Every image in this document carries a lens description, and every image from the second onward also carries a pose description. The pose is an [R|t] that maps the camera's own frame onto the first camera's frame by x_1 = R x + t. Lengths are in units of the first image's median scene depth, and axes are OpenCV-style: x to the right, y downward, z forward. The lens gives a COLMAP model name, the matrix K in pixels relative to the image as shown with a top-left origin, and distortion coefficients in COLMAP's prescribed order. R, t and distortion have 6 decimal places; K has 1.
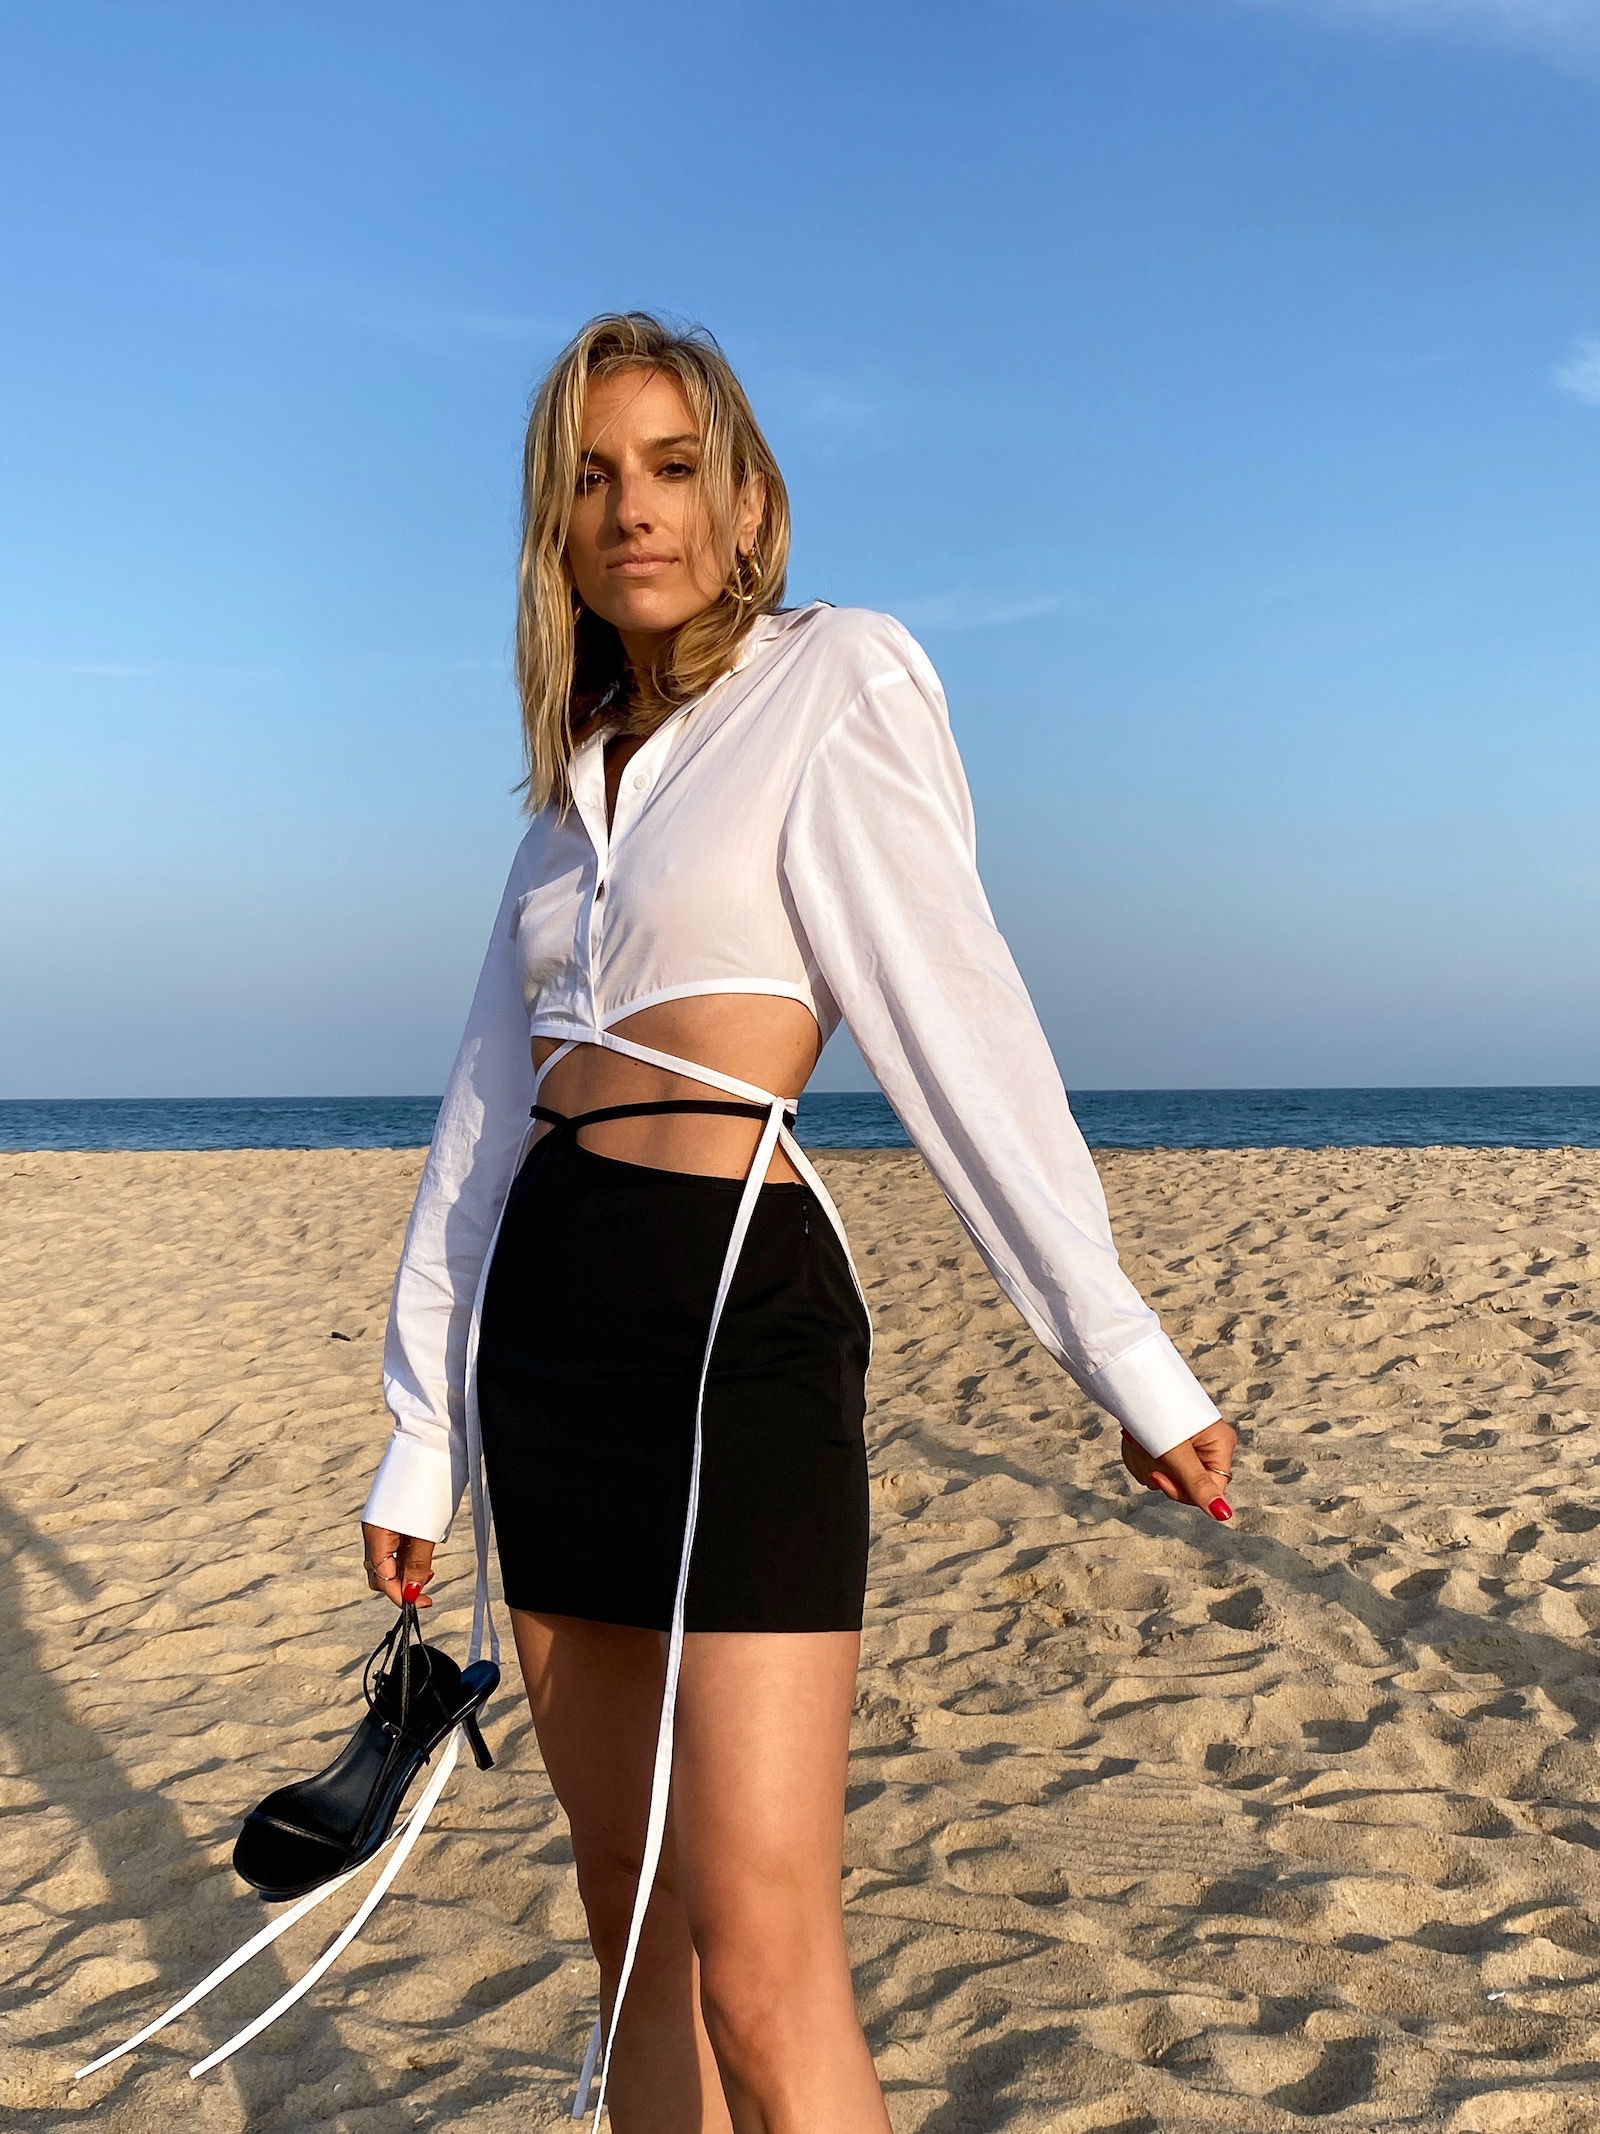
lens RADIAL K [[2303.6, 0, 800.0], [0, 2303.6, 1067.0], [0, 0, 1]] dist [0.000331, -0.004349]
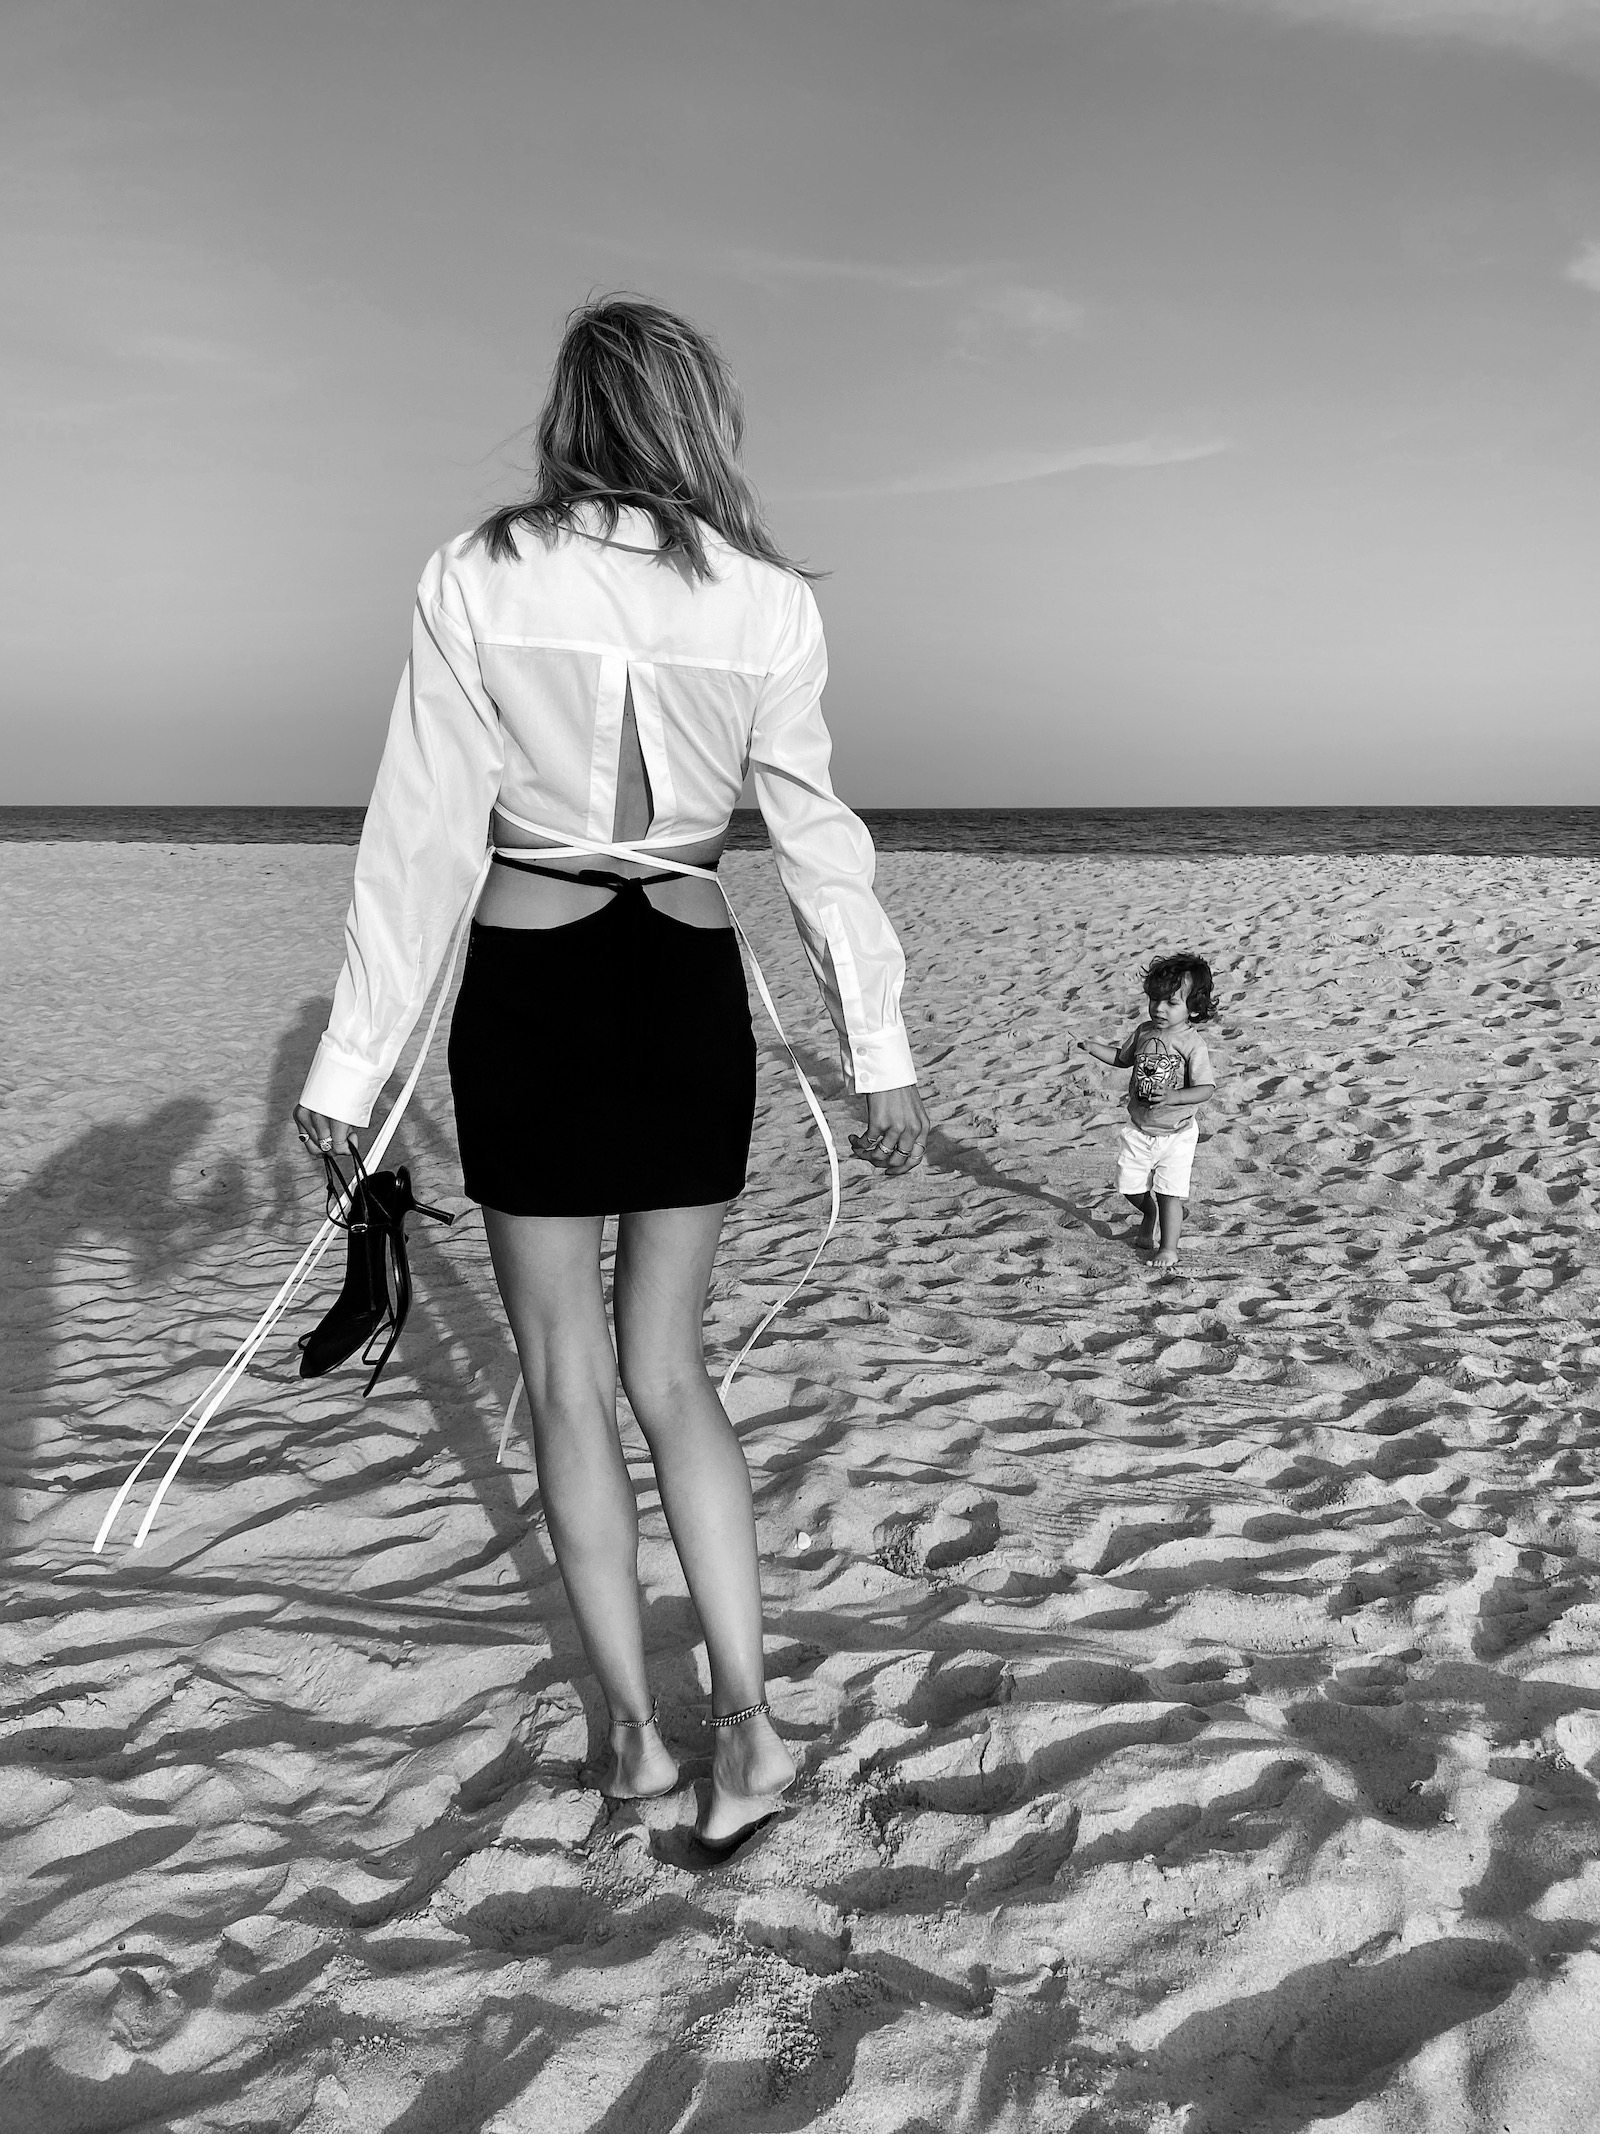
lens RADIAL K [[1632.1, 0, 800.0], [0, 1632.1, 1067.0], [0, 0, 1]] dist [0.081670, -0.146863]
pose [[0.990372, 0.025687, -0.136027, 0.040816], [-0.002765, 0.986108, 0.166085, -0.013385], [0.138404, -0.164110, 0.976684, -0.281882]]
